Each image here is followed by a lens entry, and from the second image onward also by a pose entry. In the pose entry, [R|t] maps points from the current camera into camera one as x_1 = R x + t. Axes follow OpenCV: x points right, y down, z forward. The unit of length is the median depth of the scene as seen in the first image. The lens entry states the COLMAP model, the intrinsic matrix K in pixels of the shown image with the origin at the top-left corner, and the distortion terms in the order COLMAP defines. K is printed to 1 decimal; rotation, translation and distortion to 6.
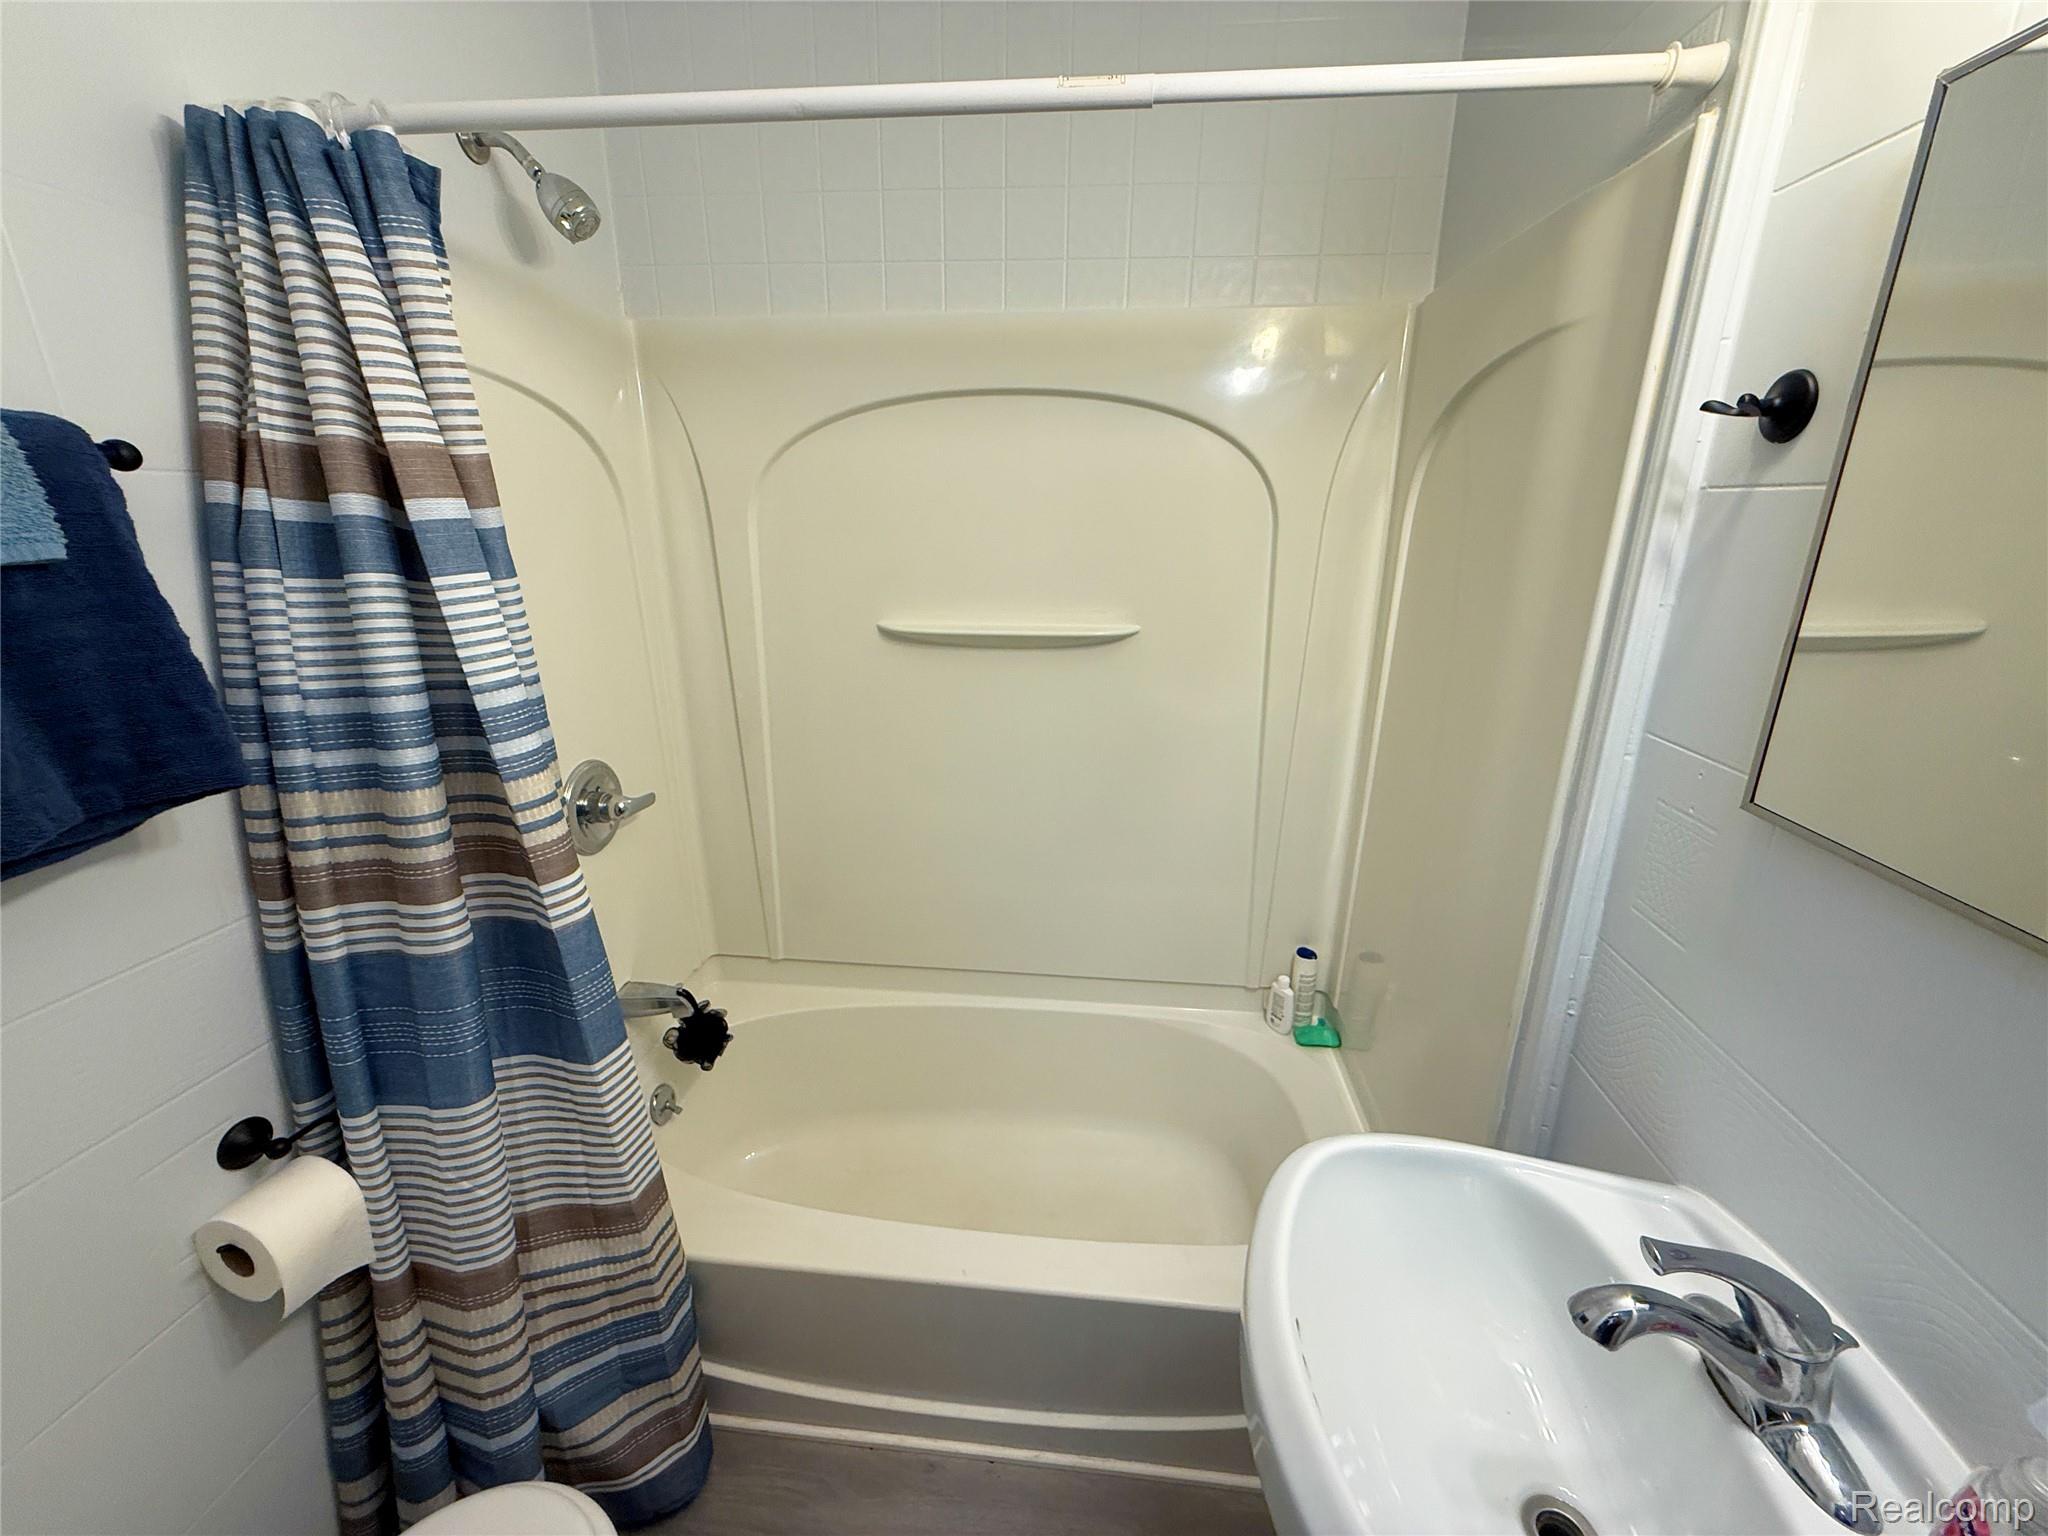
lens RADIAL K [[817.7, 0, 1027.9], [0, 817.7, 760.9], [0, 0, 1]] dist [-0.001104, -0.000179]
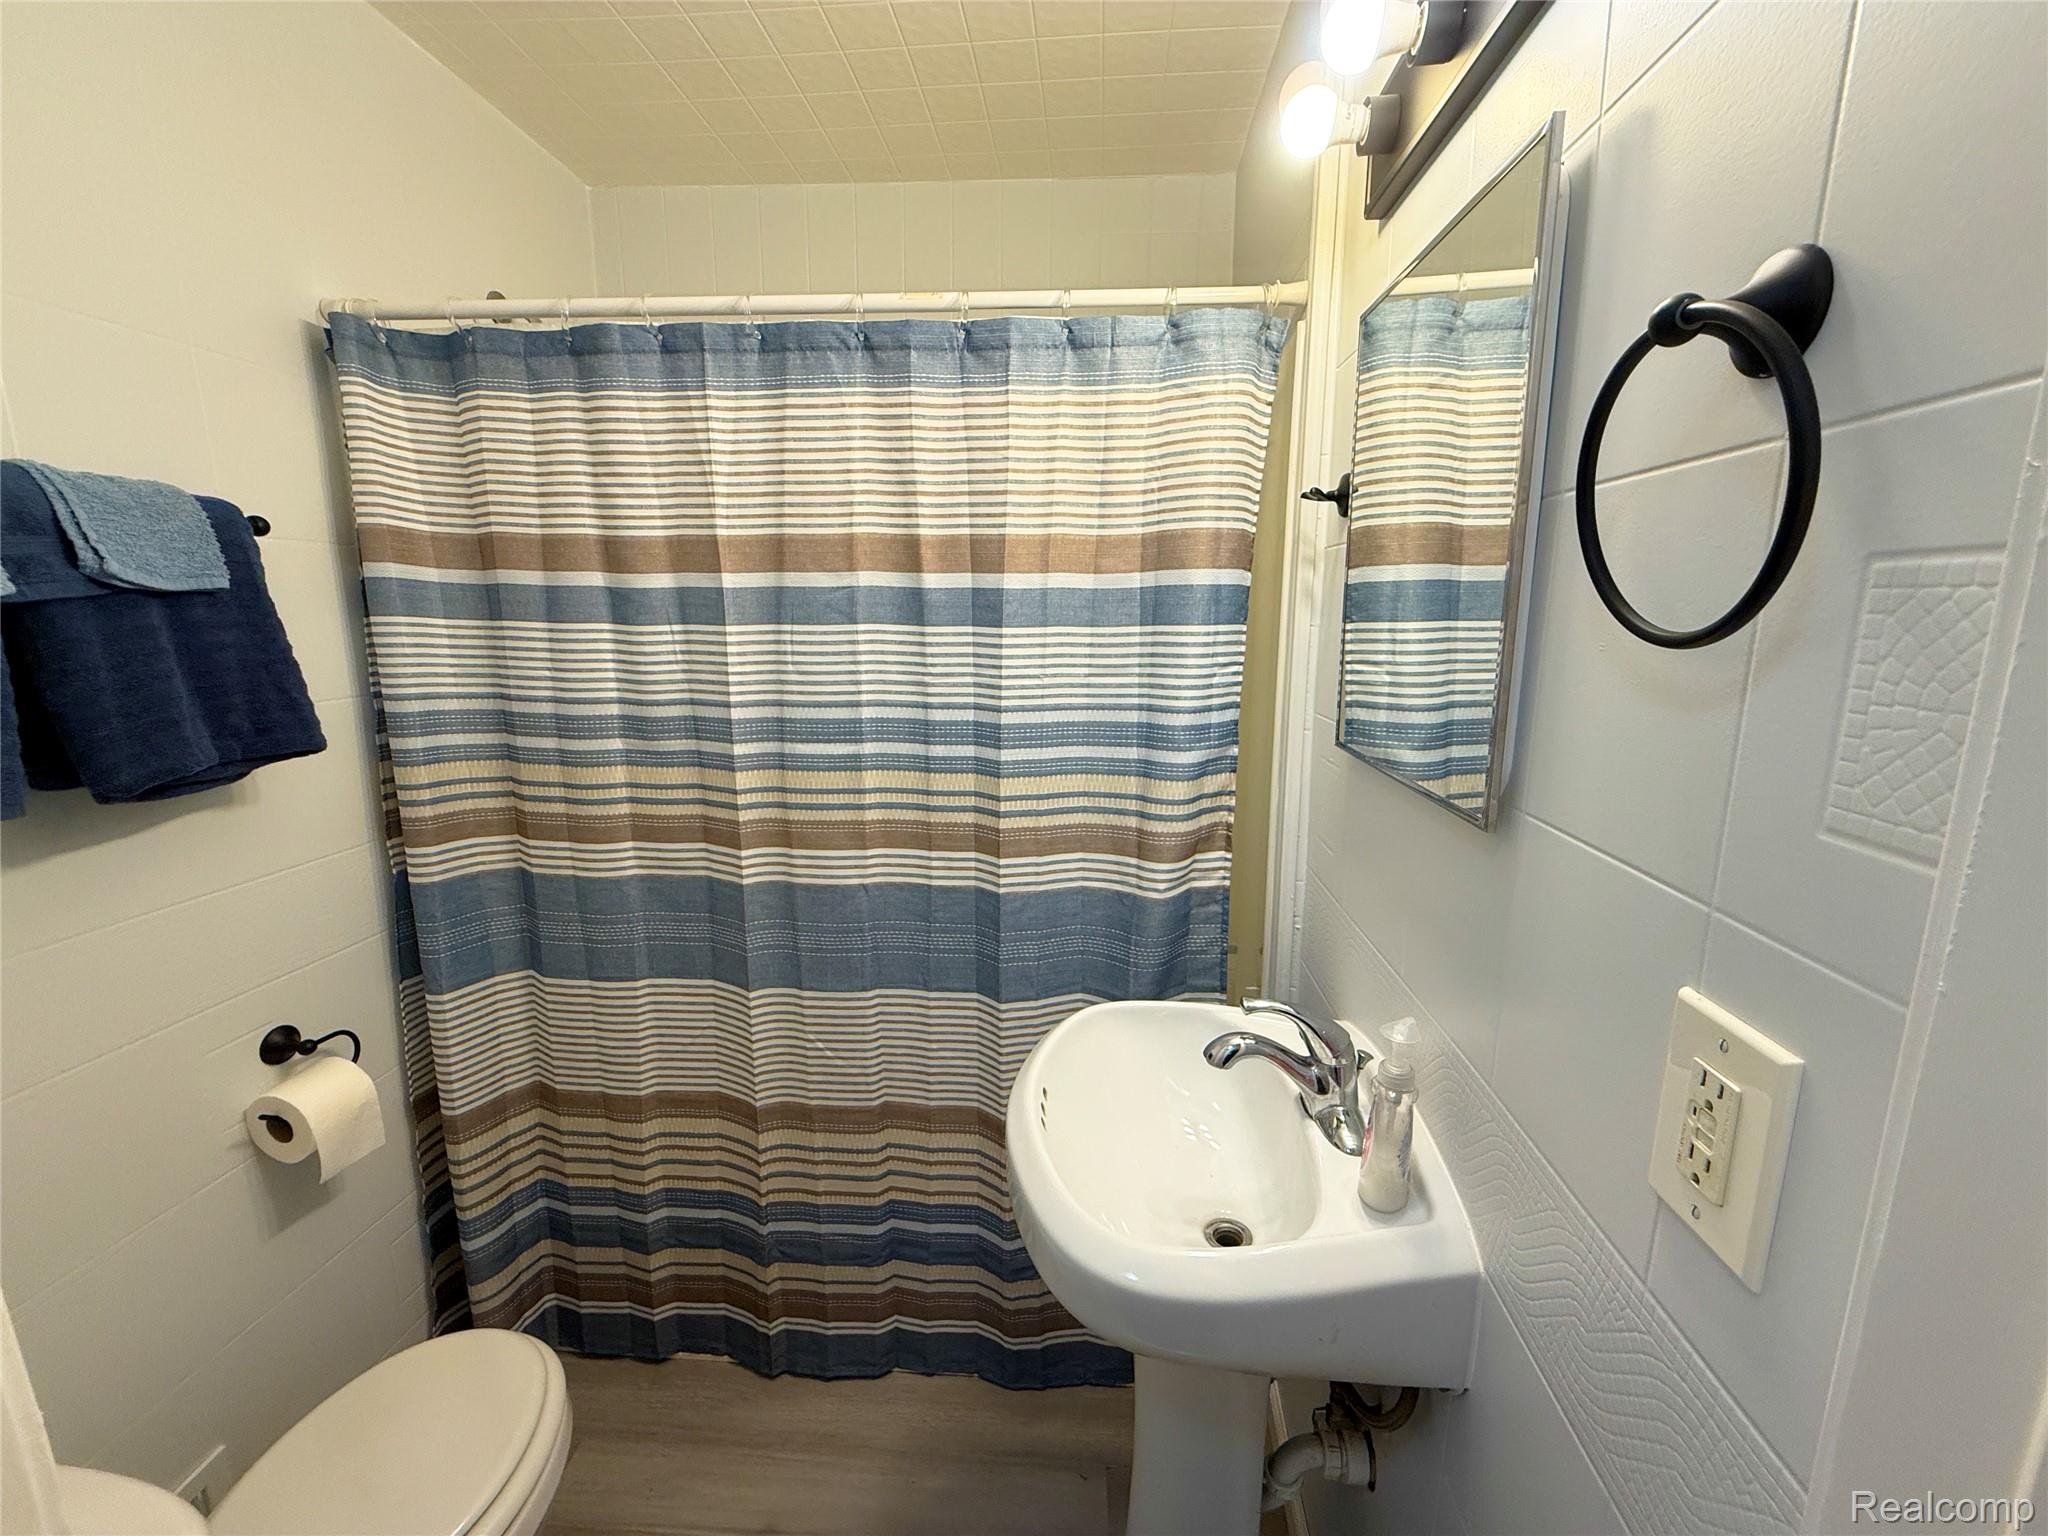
lens RADIAL K [[817.9, 0, 1033.8], [0, 817.9, 759.6], [0, 0, 1]] dist [-0.000796, -0.000089]
pose [[0.999085, -0.011210, 0.041262, 0.234966], [0.015804, 0.993499, -0.112740, 0.241238], [-0.039730, 0.113289, 0.992767, -0.489218]]
